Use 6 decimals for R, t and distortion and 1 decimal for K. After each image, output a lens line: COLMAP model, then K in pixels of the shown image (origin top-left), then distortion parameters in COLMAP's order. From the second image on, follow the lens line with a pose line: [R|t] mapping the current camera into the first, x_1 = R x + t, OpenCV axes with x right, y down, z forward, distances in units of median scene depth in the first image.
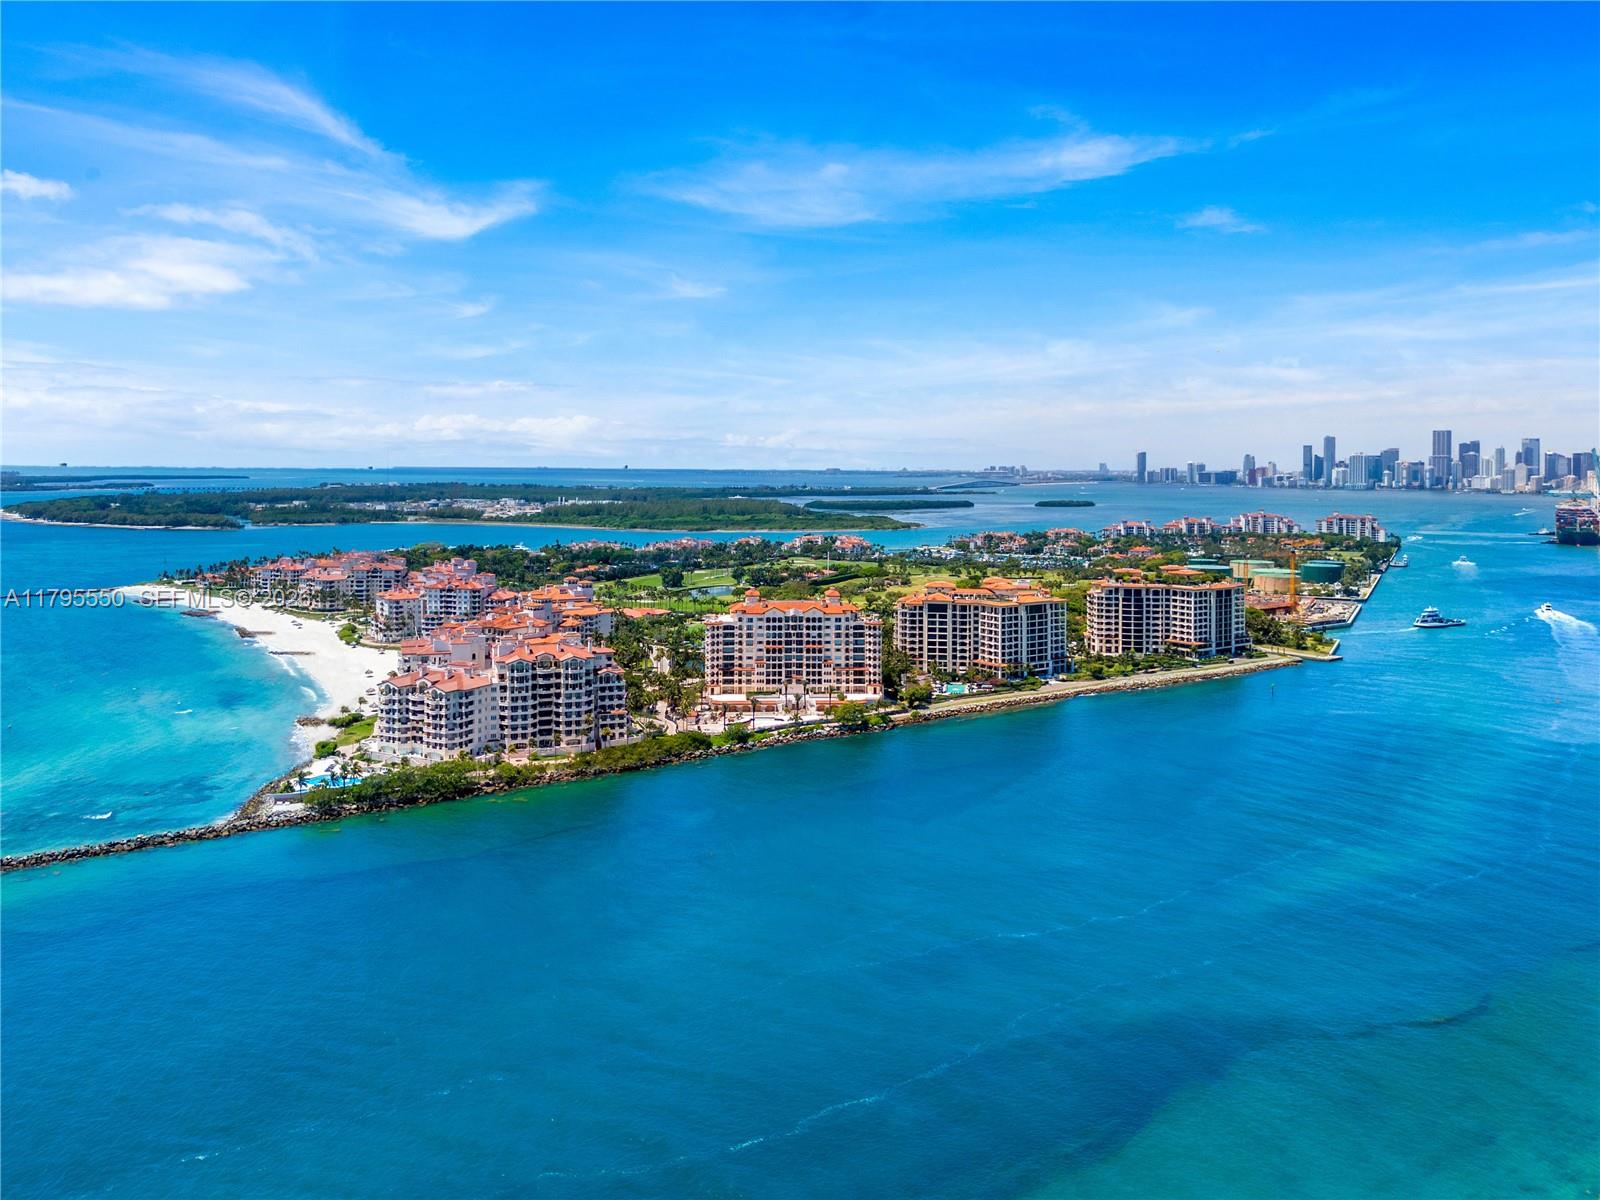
lens RADIAL K [[1180.0, 0, 804.7], [0, 1180.0, 591.7], [0, 0, 1]] dist [0.140764, -0.214915]
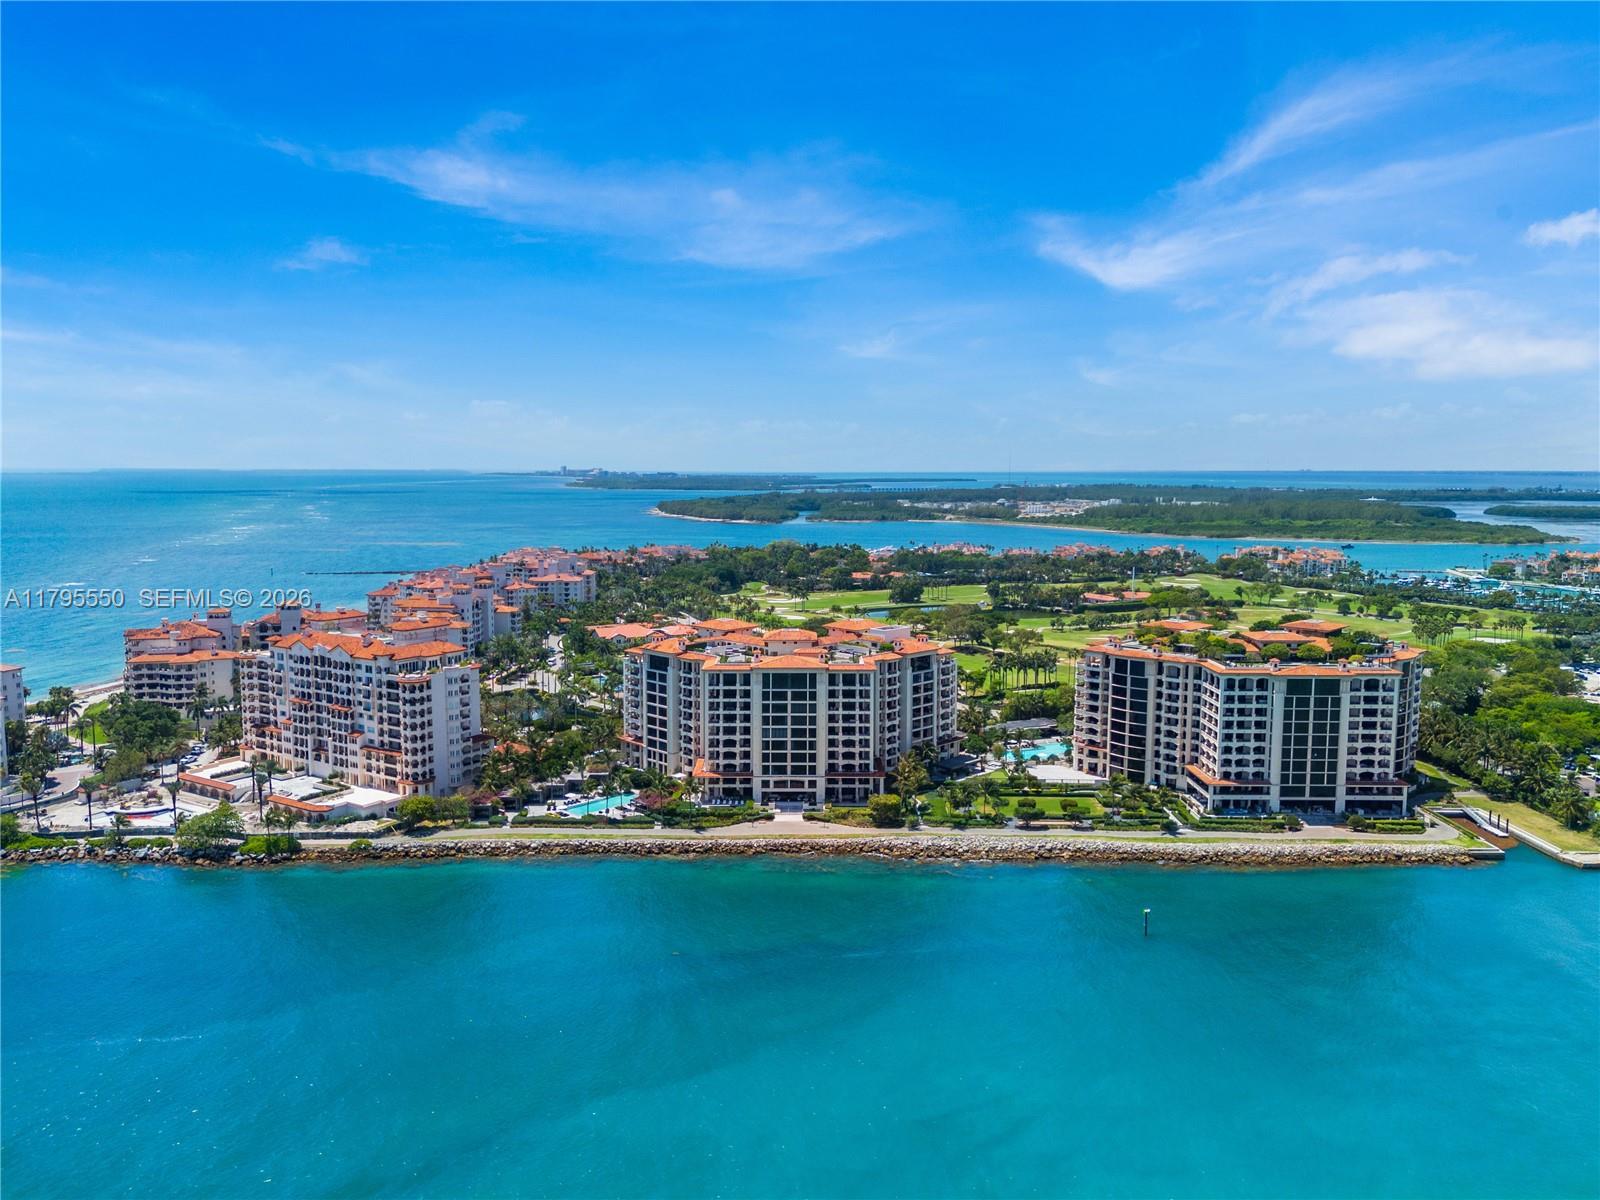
lens RADIAL K [[1180.0, 0, 804.7], [0, 1180.0, 591.7], [0, 0, 1]] dist [0.140764, -0.214915]
pose [[0.825504, 0.059044, -0.561300, 0.503445], [-0.060593, 0.998036, 0.015870, -0.035953], [0.561135, 0.020910, 0.827460, 0.539137]]
